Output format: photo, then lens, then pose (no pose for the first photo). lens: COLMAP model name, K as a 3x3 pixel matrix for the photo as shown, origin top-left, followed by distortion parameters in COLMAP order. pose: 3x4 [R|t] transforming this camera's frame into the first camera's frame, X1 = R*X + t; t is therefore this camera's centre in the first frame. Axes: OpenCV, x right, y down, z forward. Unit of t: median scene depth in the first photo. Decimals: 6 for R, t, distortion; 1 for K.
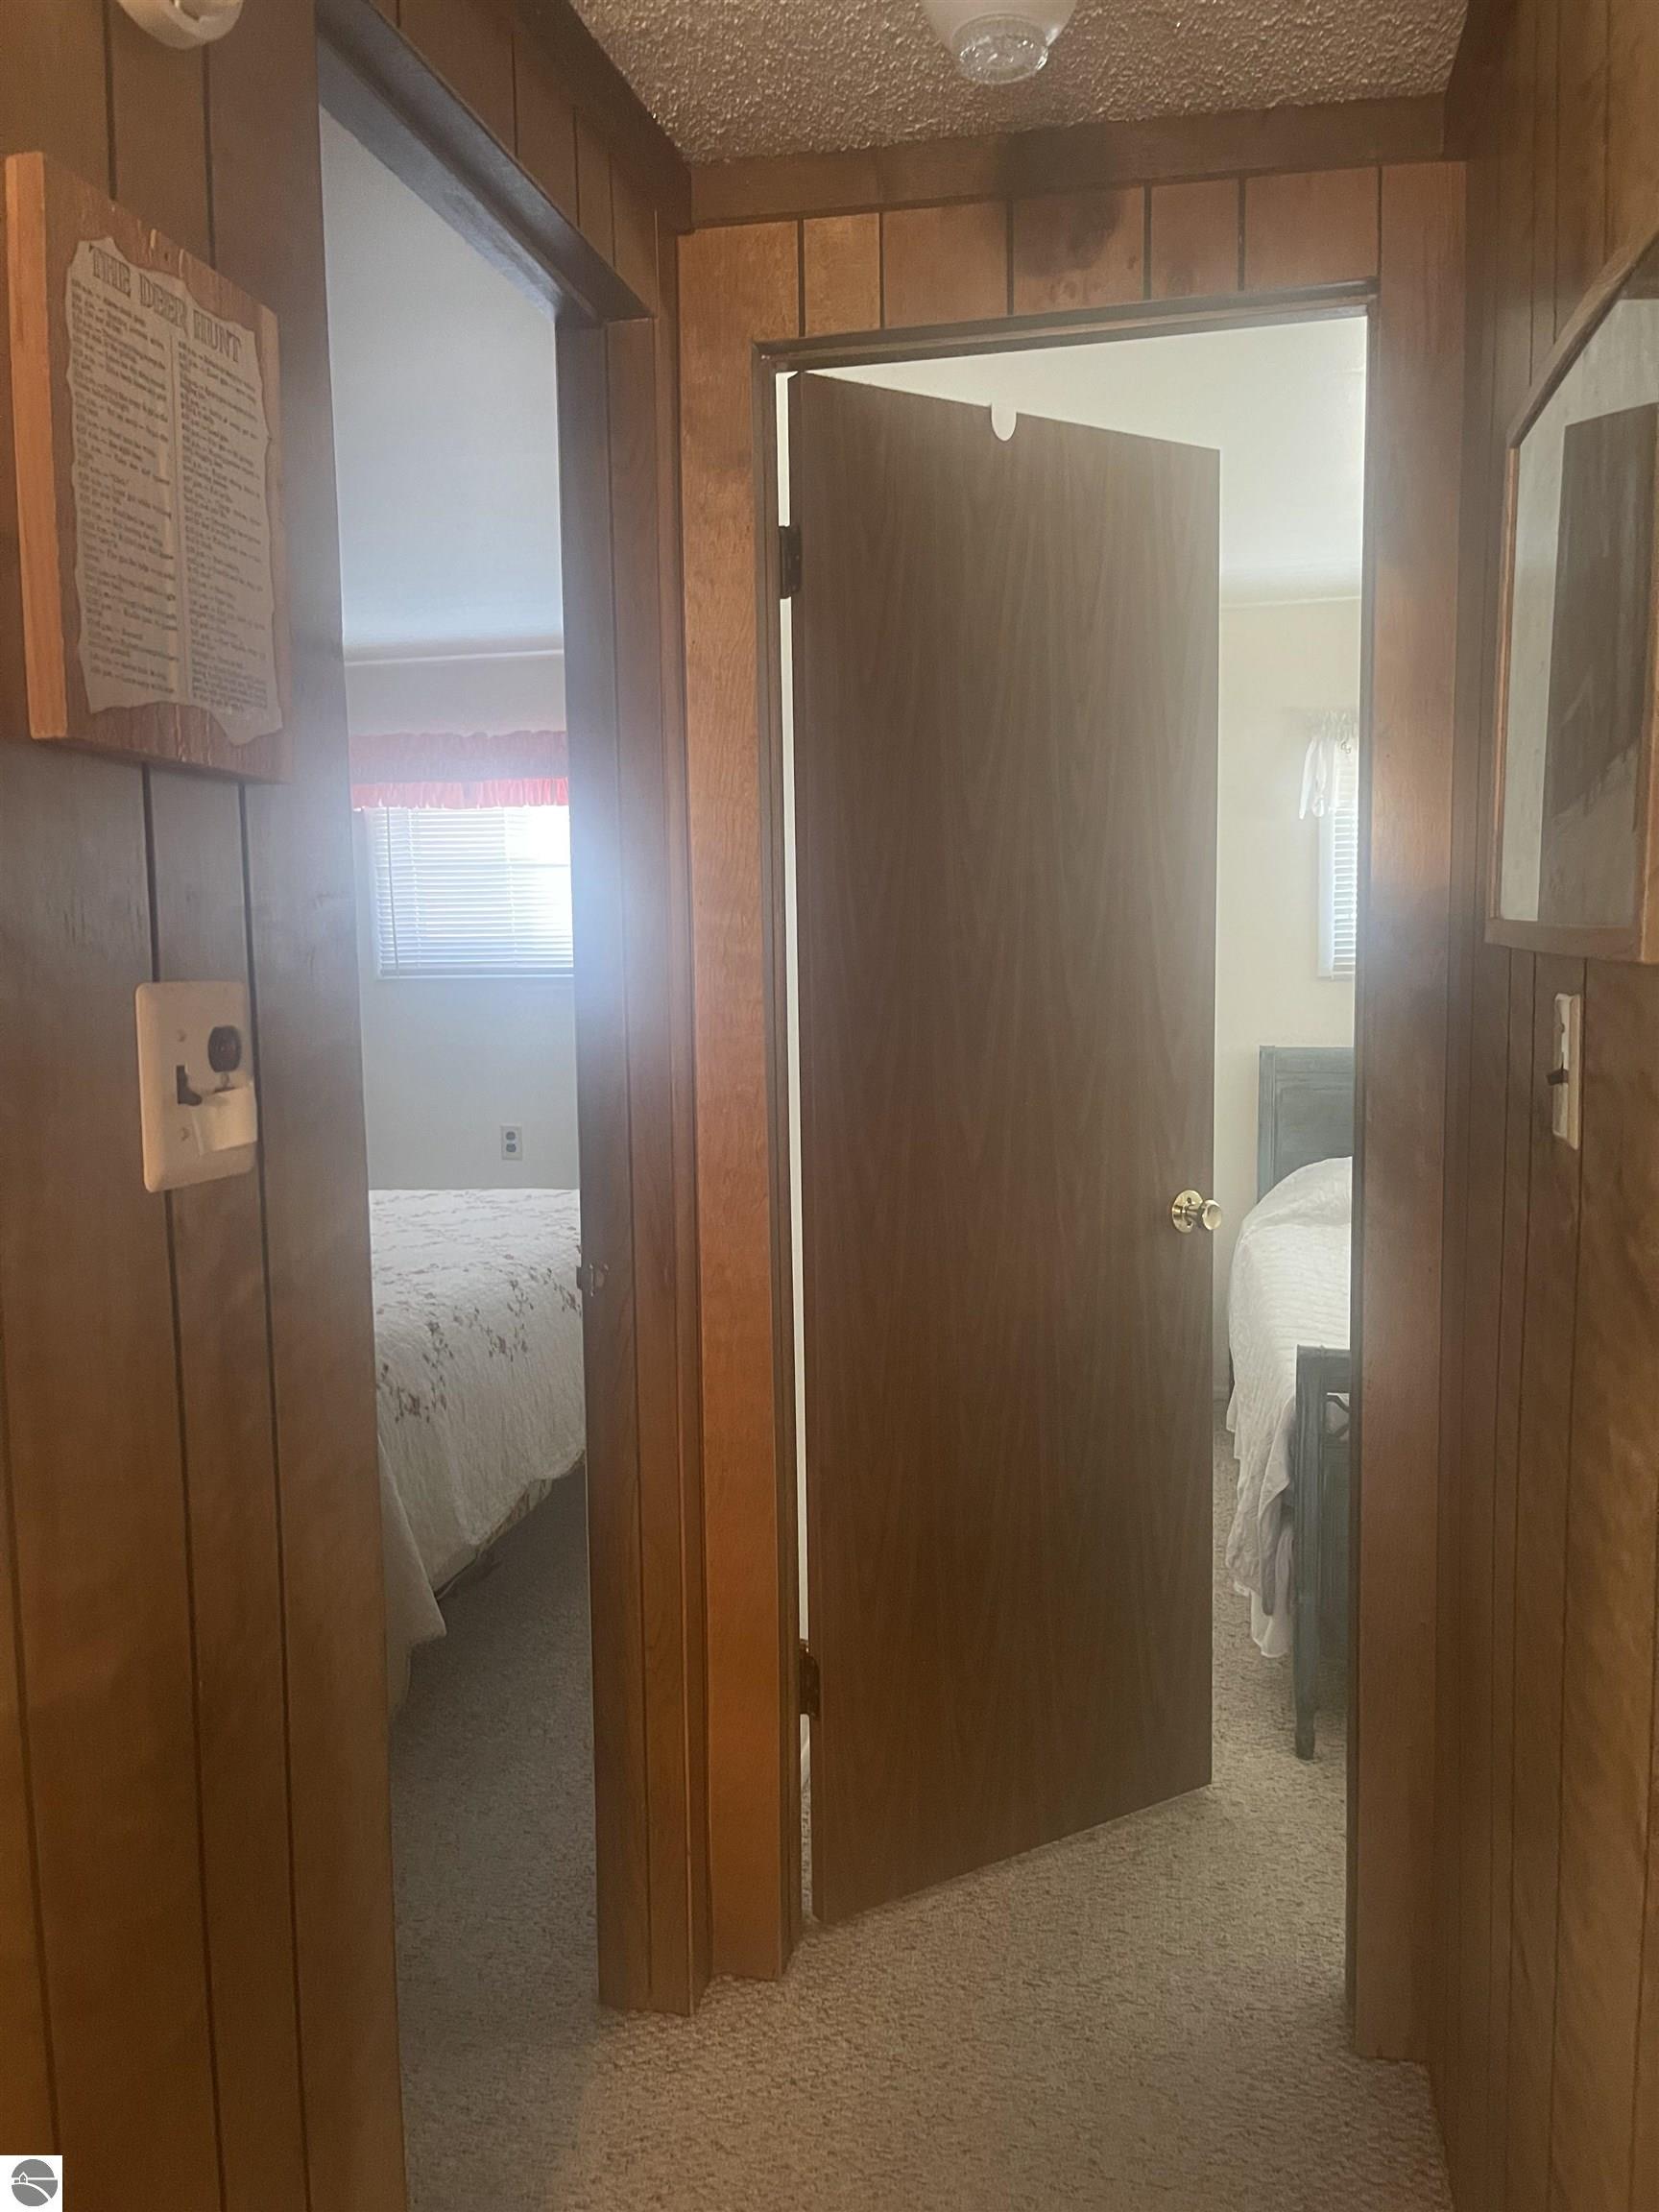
lens RADIAL K [[1649.0, 0, 826.2], [0, 1649.0, 1112.4], [0, 0, 1]] dist [0.057445, -0.004106]
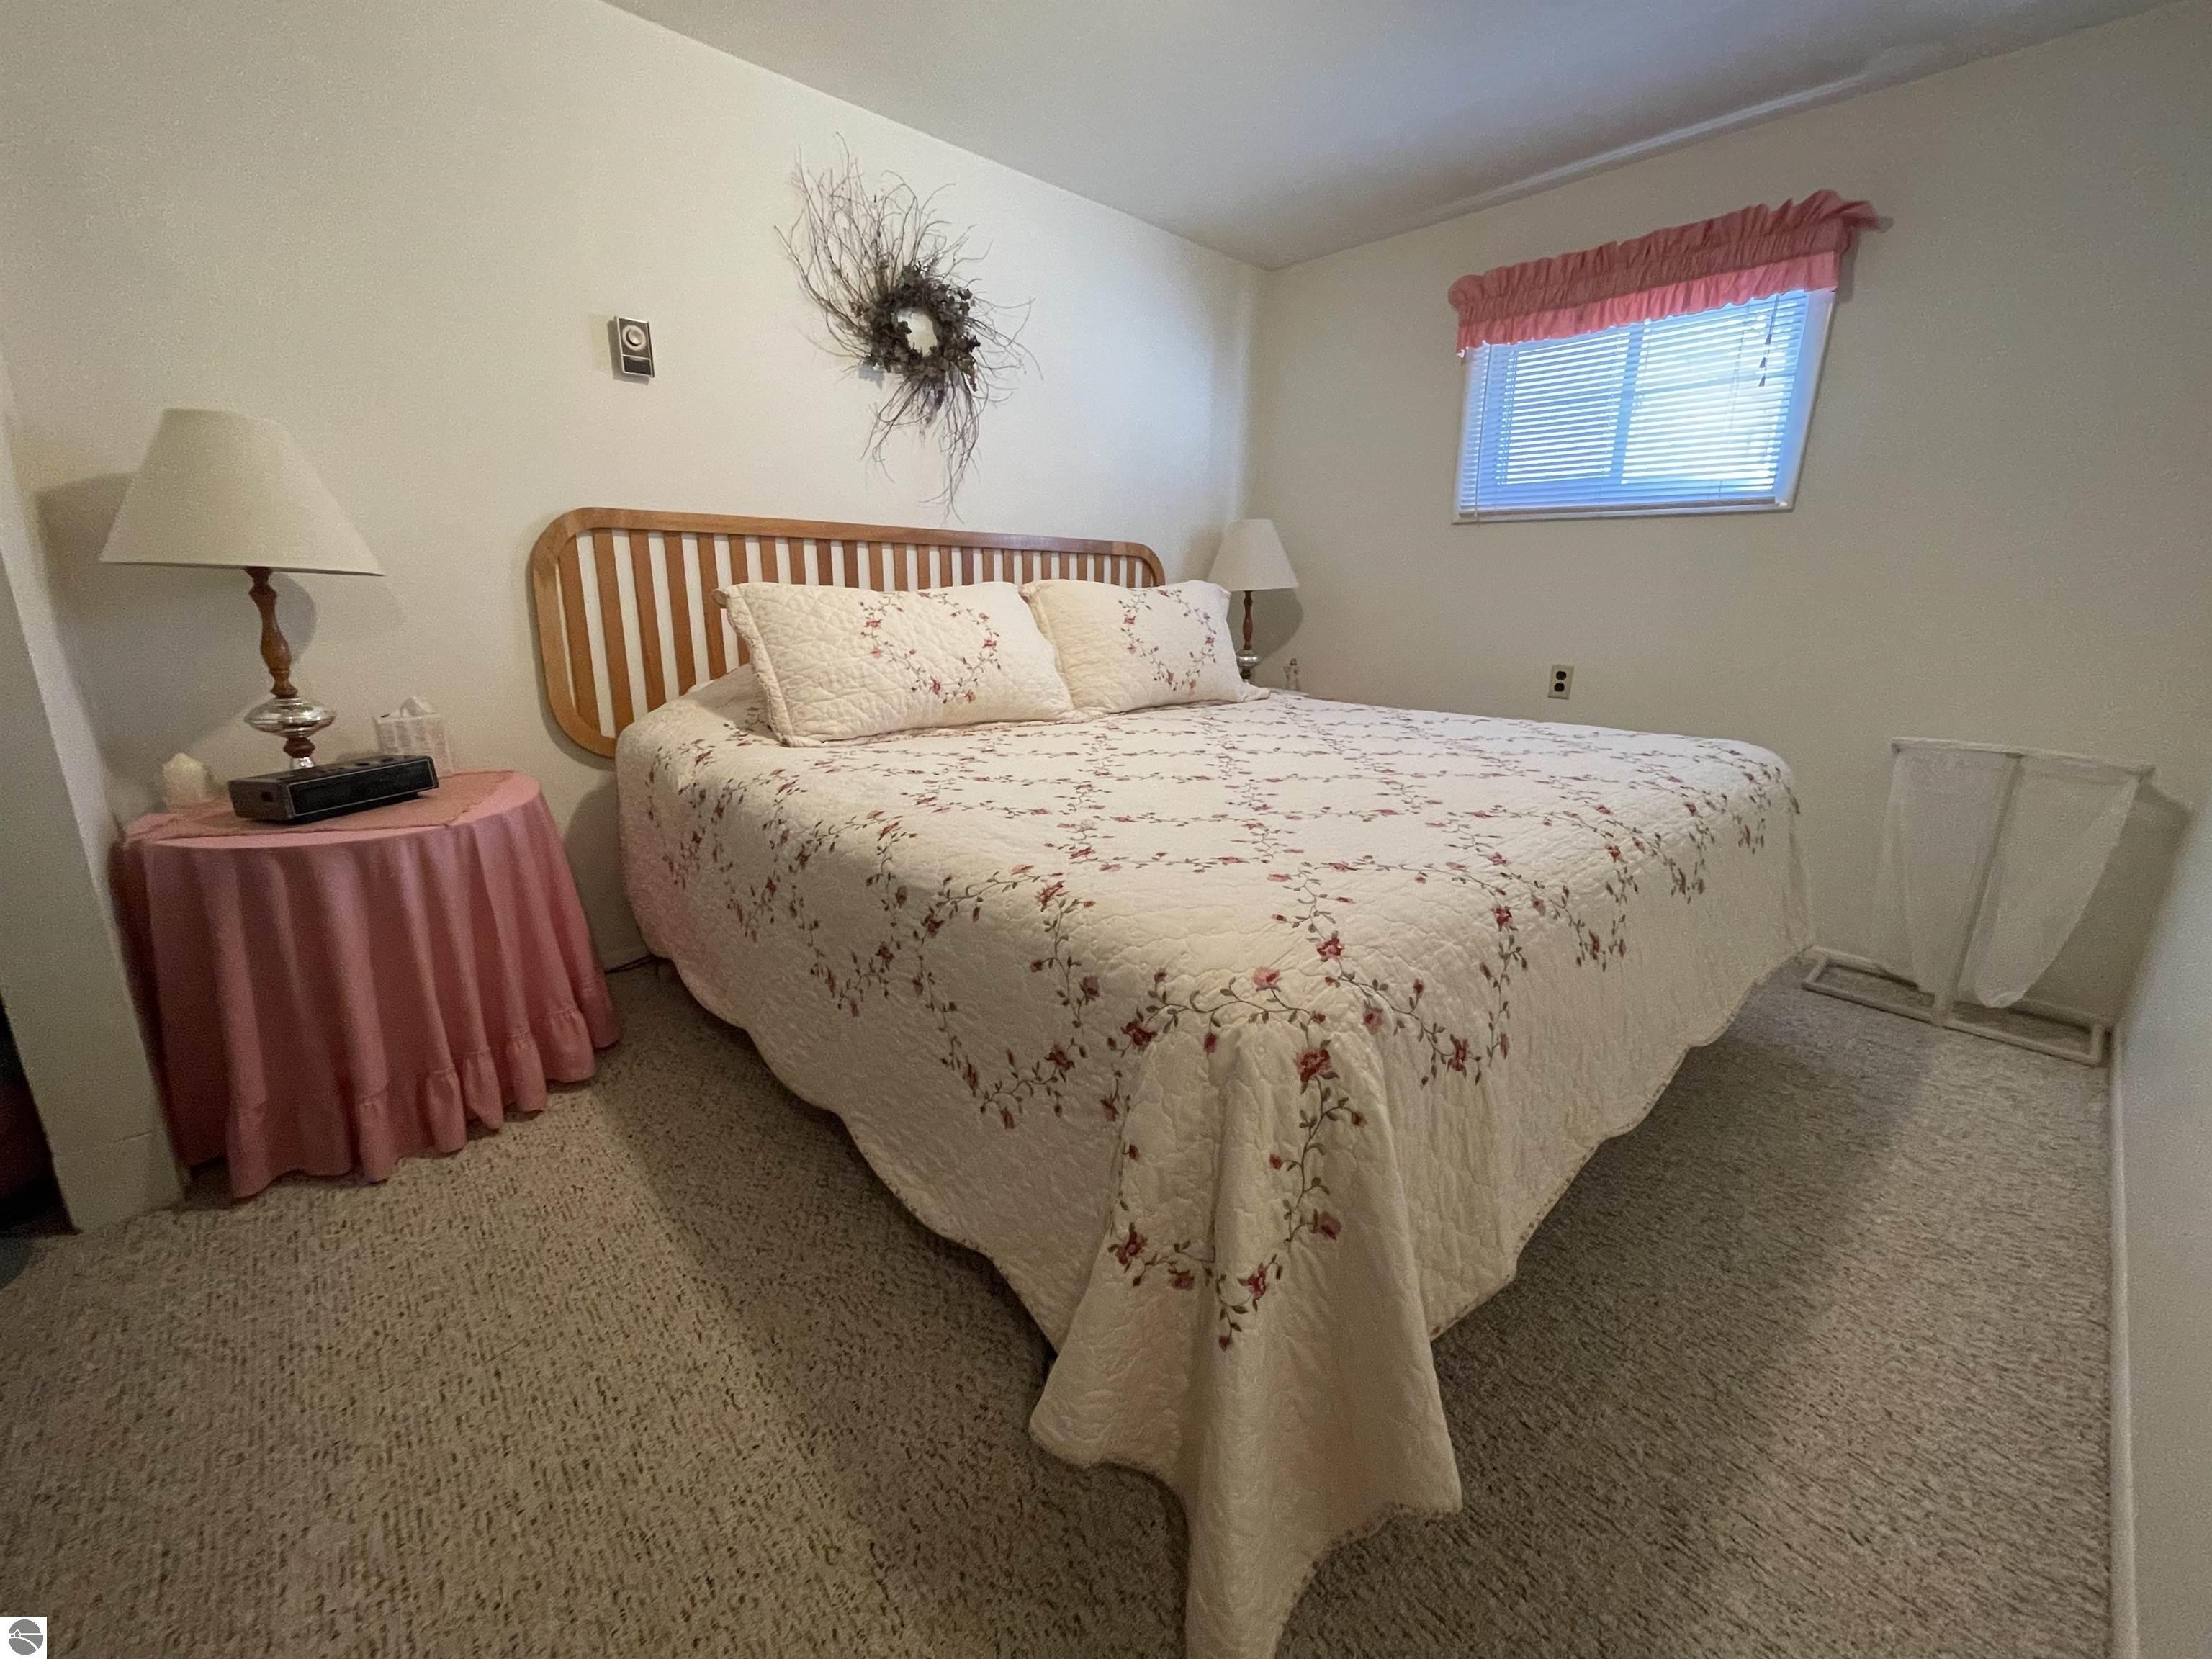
lens RADIAL K [[886.2, 0, 1098.0], [0, 886.2, 826.0], [0, 0, 1]] dist [-0.003455, 0.000745]
pose [[0.816722, 0.177134, -0.549171, -0.175923], [-0.085967, 0.978448, 0.187747, 0.044717], [0.570592, -0.106126, 0.814348, 0.615157]]
